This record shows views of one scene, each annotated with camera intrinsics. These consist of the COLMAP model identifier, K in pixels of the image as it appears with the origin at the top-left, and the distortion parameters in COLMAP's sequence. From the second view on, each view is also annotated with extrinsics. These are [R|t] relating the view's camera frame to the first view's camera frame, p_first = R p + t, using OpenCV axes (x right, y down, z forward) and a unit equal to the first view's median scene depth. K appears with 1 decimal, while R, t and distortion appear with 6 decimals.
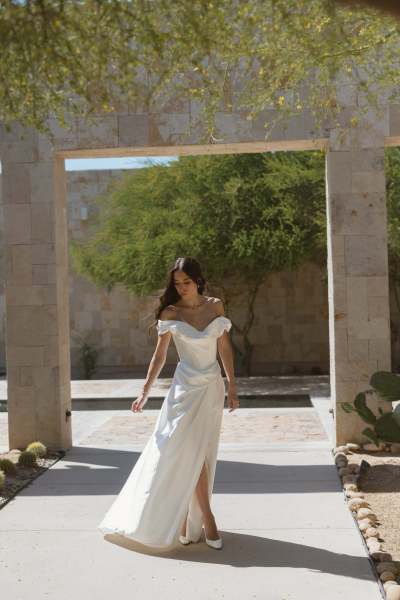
lens RADIAL K [[877.3, 0, 200.0], [0, 877.3, 300.0], [0, 0, 1]] dist [-0.003535, 0.047197]
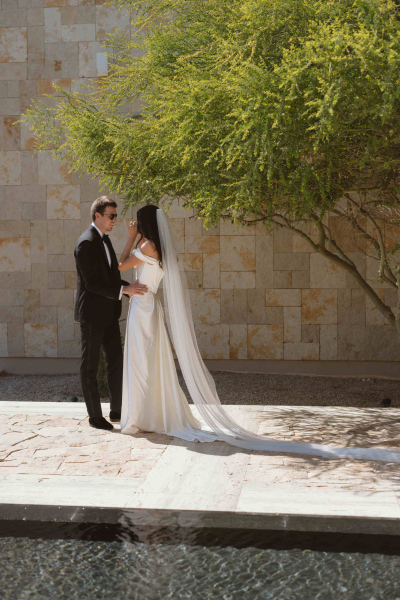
lens RADIAL K [[877.3, 0, 200.0], [0, 877.3, 300.0], [0, 0, 1]] dist [-0.003535, 0.047197]
pose [[0.998812, 0.023109, -0.042890, -0.063092], [-0.020311, 0.997707, 0.064558, 0.006779], [0.044284, -0.063610, 0.996992, 0.616157]]
